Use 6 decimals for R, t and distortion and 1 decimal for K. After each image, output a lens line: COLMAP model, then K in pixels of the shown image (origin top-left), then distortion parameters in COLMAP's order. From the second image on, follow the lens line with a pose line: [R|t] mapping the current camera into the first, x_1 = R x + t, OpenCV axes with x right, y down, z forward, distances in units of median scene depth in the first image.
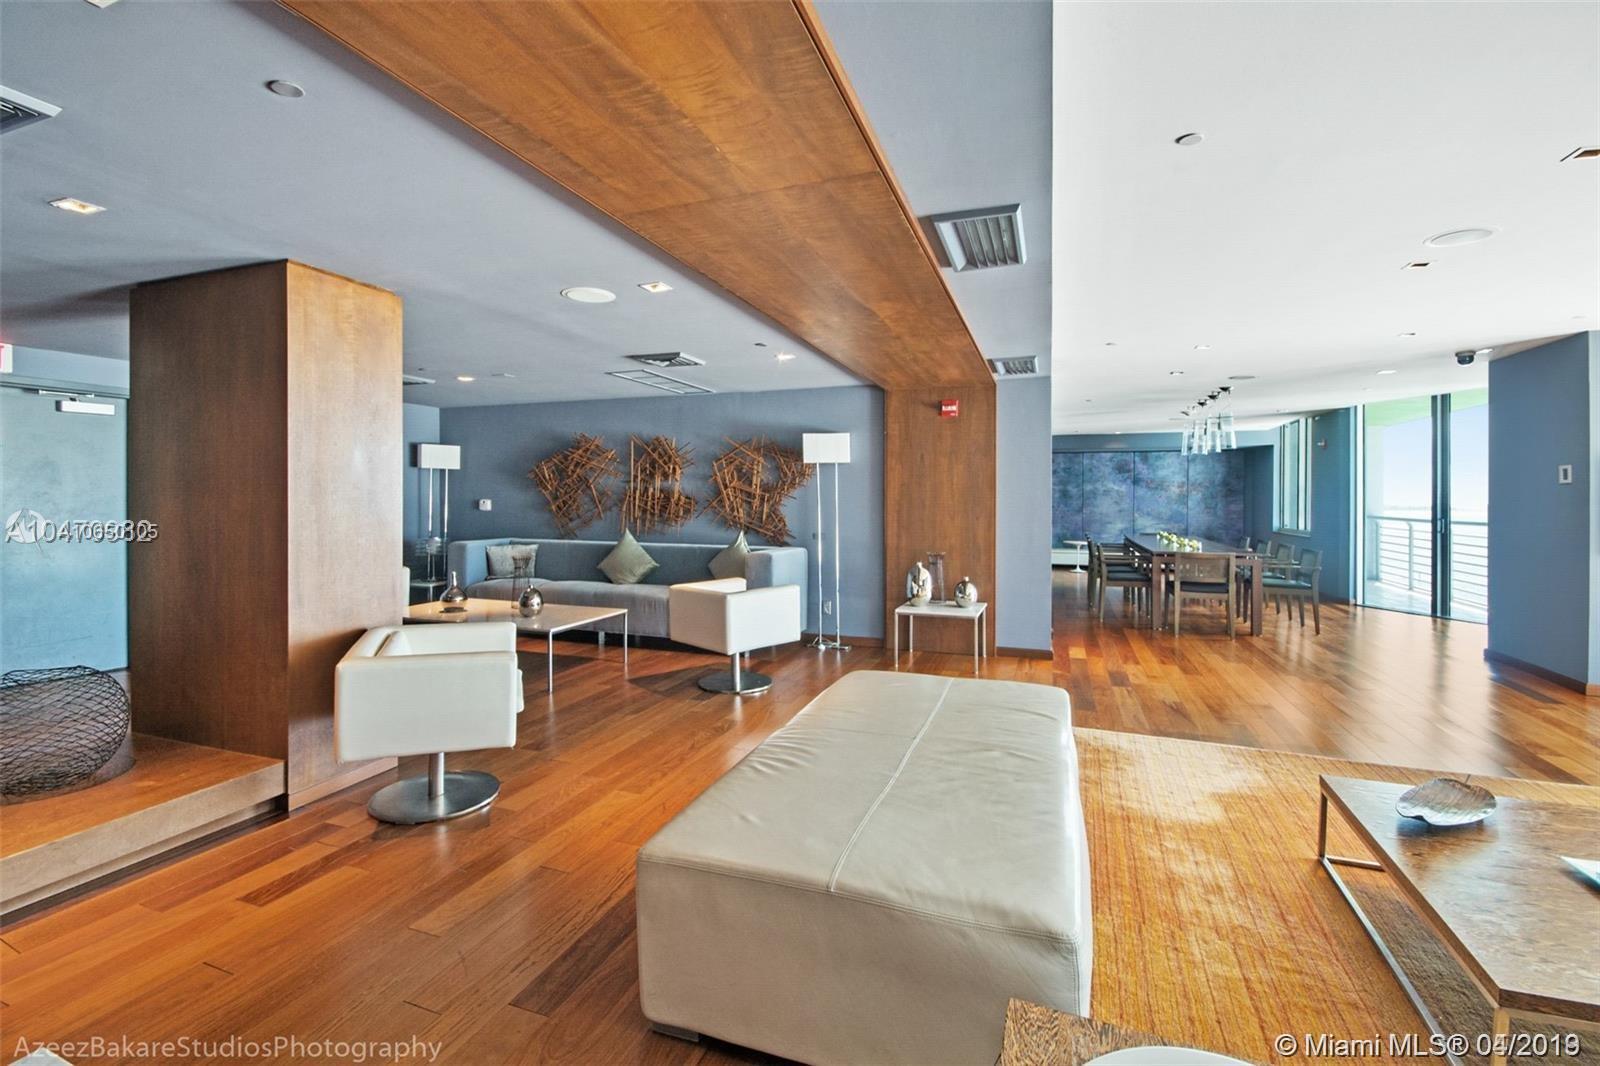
lens RADIAL K [[709.2, 0, 789.3], [0, 709.2, 500.7], [0, 0, 1]] dist [0.000176, -0.000102]
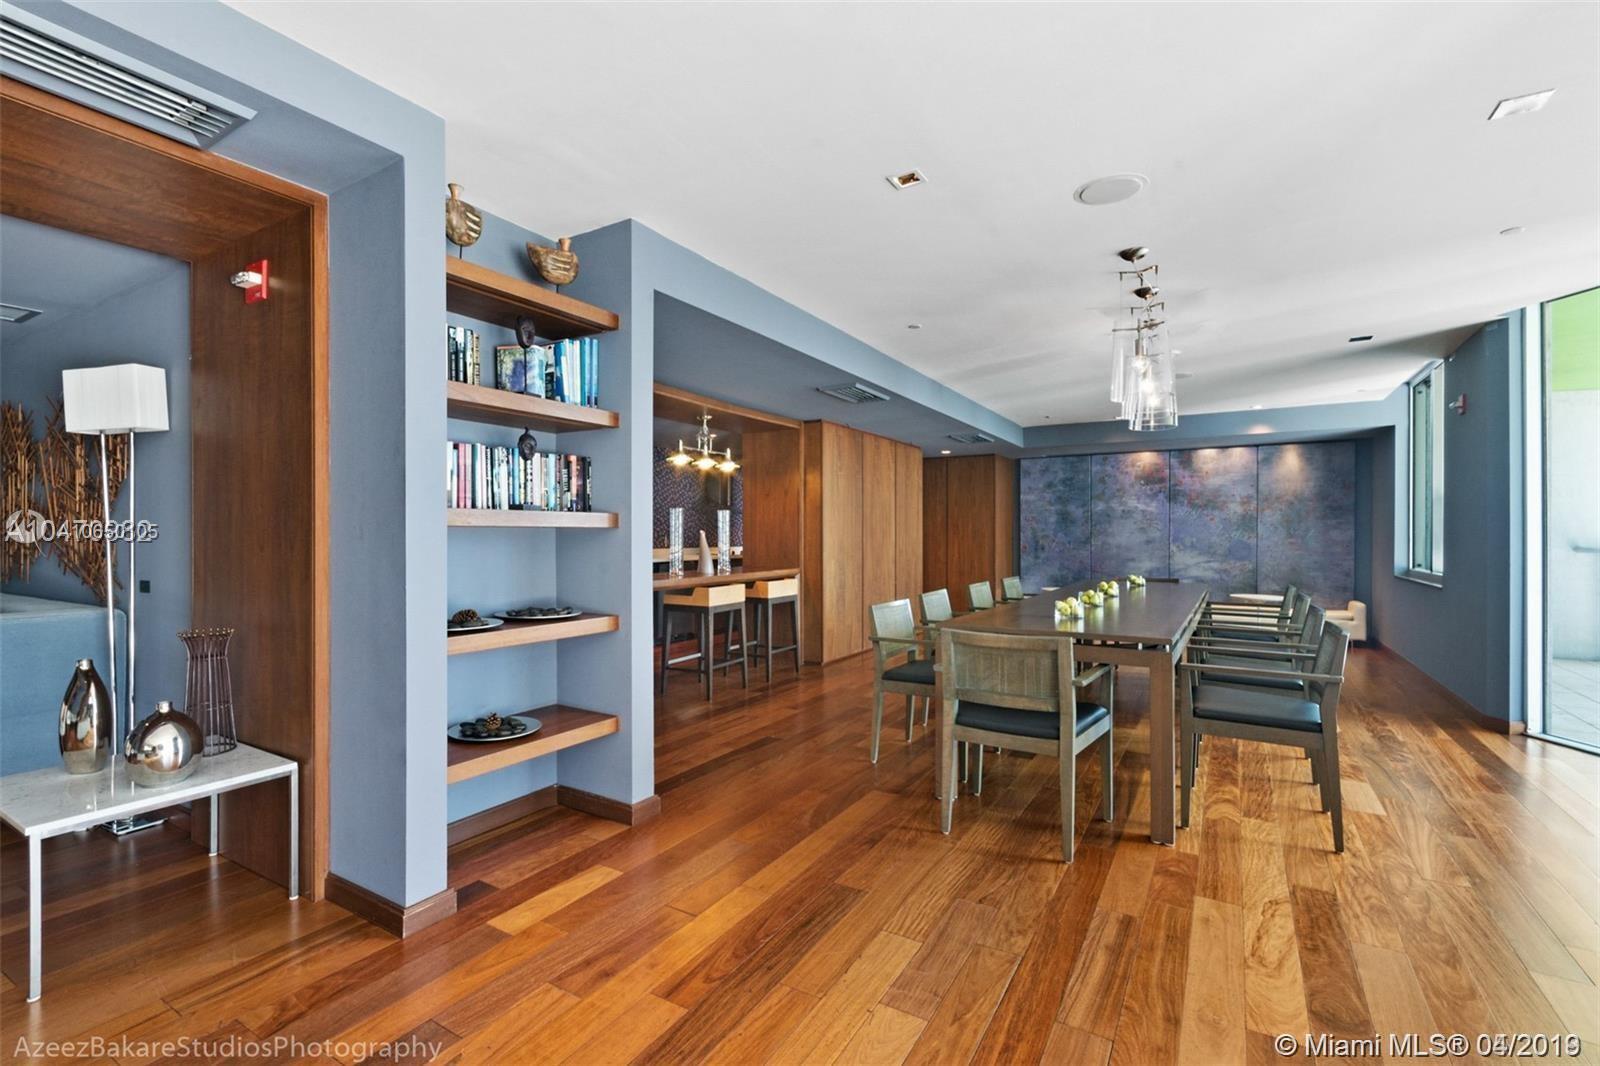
lens RADIAL K [[709.2, 0, 801.5], [0, 709.2, 533.3], [0, 0, 1]] dist [0.000176, -0.000102]
pose [[0.981045, -0.006249, -0.193680, 0.289700], [0.005020, 0.999964, -0.006834, 0.009773], [0.193715, 0.005733, 0.981041, 0.307166]]
